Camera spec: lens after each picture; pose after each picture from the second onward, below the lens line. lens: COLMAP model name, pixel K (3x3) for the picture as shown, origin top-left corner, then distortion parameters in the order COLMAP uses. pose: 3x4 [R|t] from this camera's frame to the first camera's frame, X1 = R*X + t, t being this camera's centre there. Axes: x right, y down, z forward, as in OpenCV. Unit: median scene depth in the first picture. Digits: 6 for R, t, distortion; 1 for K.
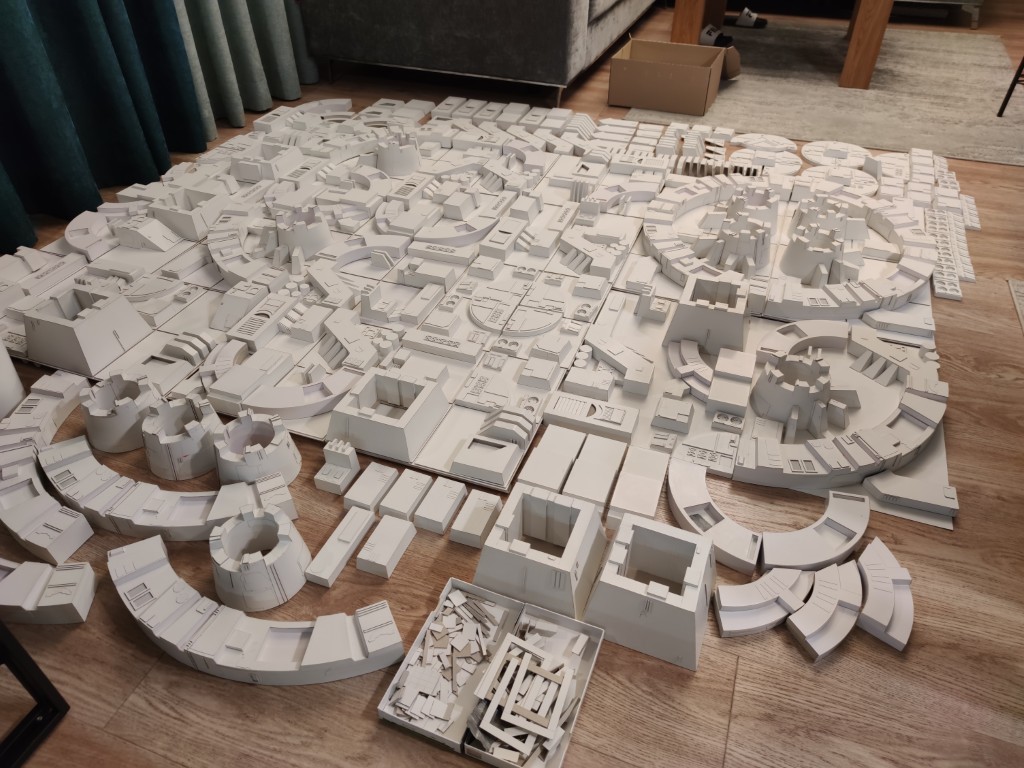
lens RADIAL K [[706.6, 0, 512.6], [0, 706.6, 385.0], [0, 0, 1]] dist [0.036867, -0.016129]
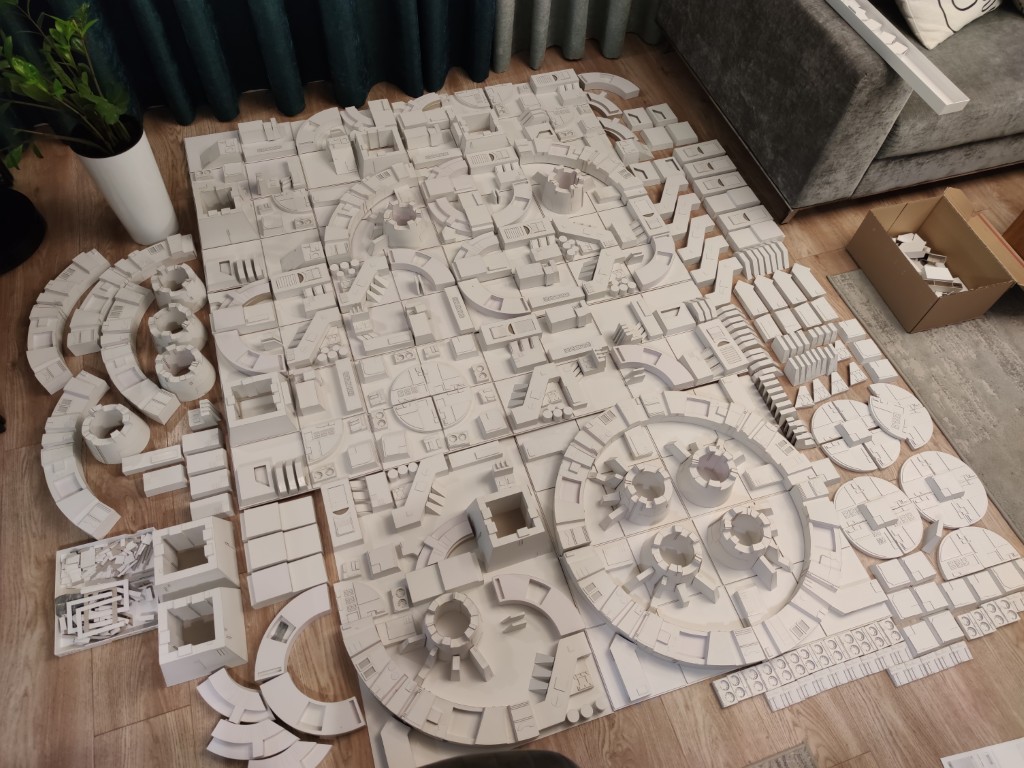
lens RADIAL K [[706.6, 0, 510.6], [0, 706.6, 383.8], [0, 0, 1]] dist [0.036867, -0.016129]
pose [[0.633360, 0.671378, -0.384847, 0.576279], [-0.534498, 0.739155, 0.409832, -0.738186], [0.559614, -0.053871, 0.827001, 0.096027]]
